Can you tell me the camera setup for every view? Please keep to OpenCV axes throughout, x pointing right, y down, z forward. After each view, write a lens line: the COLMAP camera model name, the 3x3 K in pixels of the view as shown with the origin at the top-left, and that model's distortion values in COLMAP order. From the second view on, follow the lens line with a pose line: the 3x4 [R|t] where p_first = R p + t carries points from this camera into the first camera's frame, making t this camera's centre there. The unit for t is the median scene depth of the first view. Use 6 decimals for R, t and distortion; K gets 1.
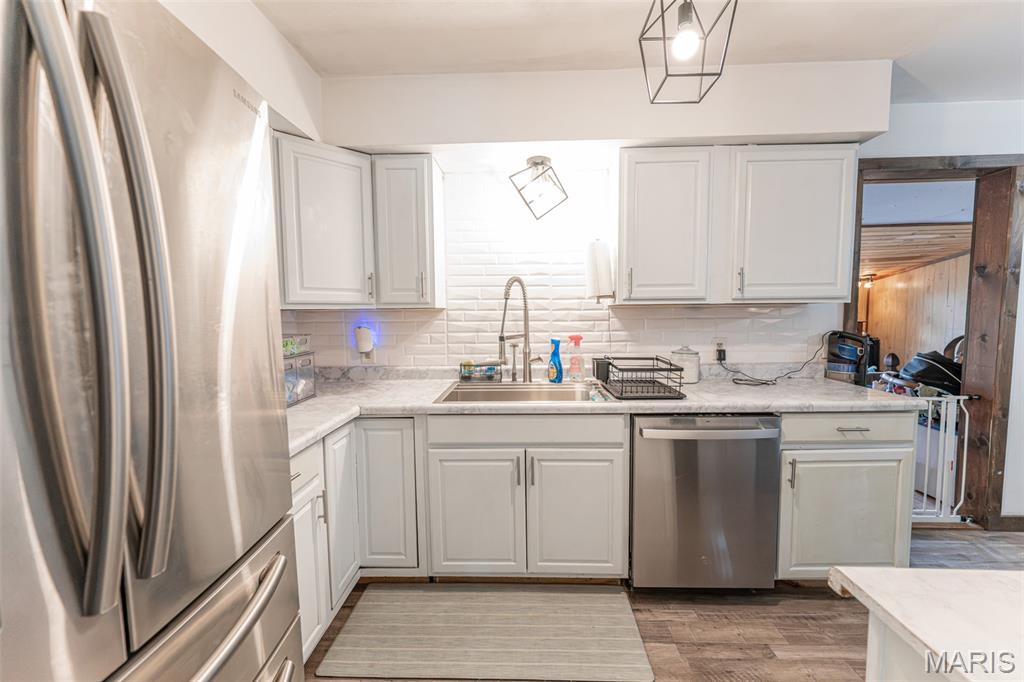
lens RADIAL K [[409.8, 0, 515.0], [0, 409.8, 342.4], [0, 0, 1]] dist [0.000408, -0.000236]
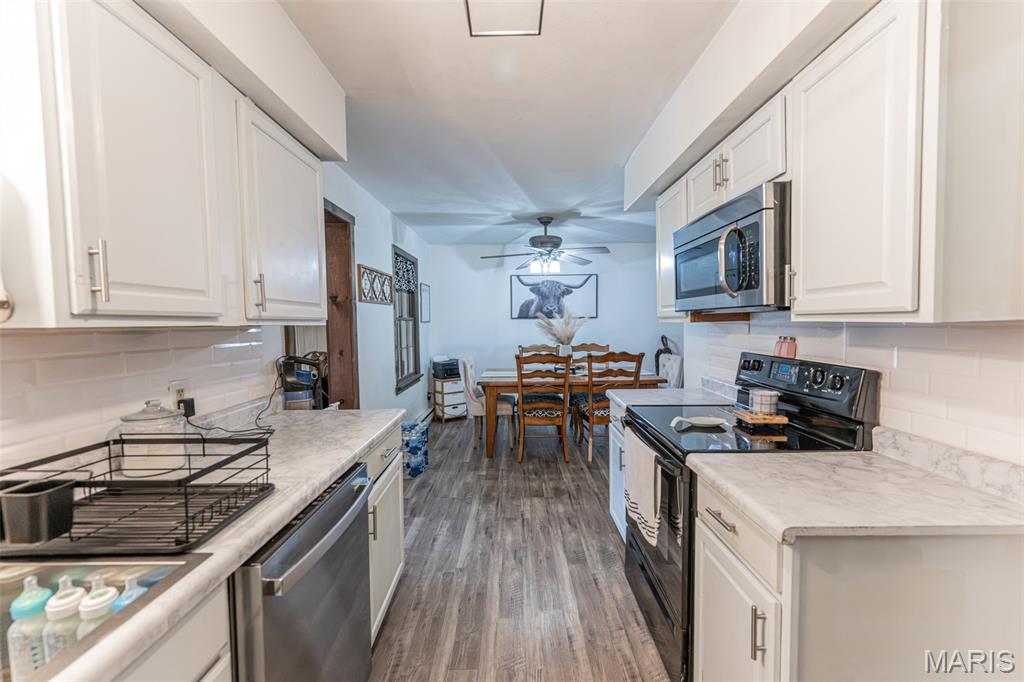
lens RADIAL K [[409.8, 0, 515.0], [0, 409.8, 342.4], [0, 0, 1]] dist [0.000408, -0.000236]
pose [[-0.042876, -0.038707, 0.998330, -0.153047], [0.081871, 0.995752, 0.042123, -0.060637], [-0.995720, 0.083540, -0.039525, 0.594790]]
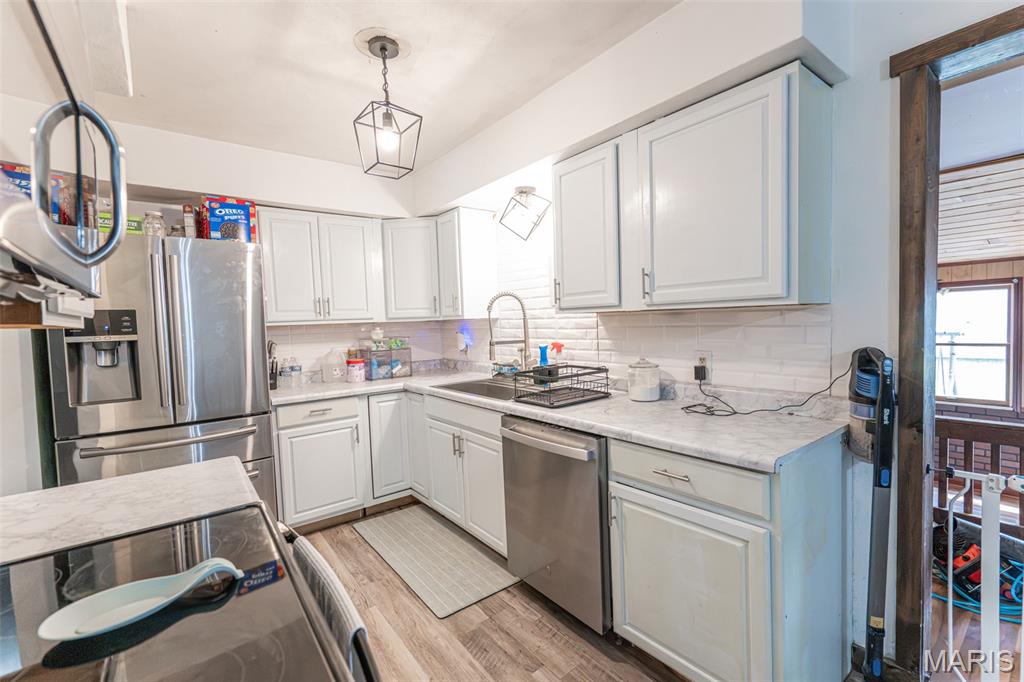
lens RADIAL K [[438.9, 0, 512.0], [0, 438.9, 341.0], [0, 0, 1]] dist [0.000743, -0.000135]
pose [[0.643539, 0.026297, -0.764961, 1.043678], [-0.031333, 0.999477, 0.008000, -0.029413], [0.764771, 0.018820, 0.644027, 0.199233]]
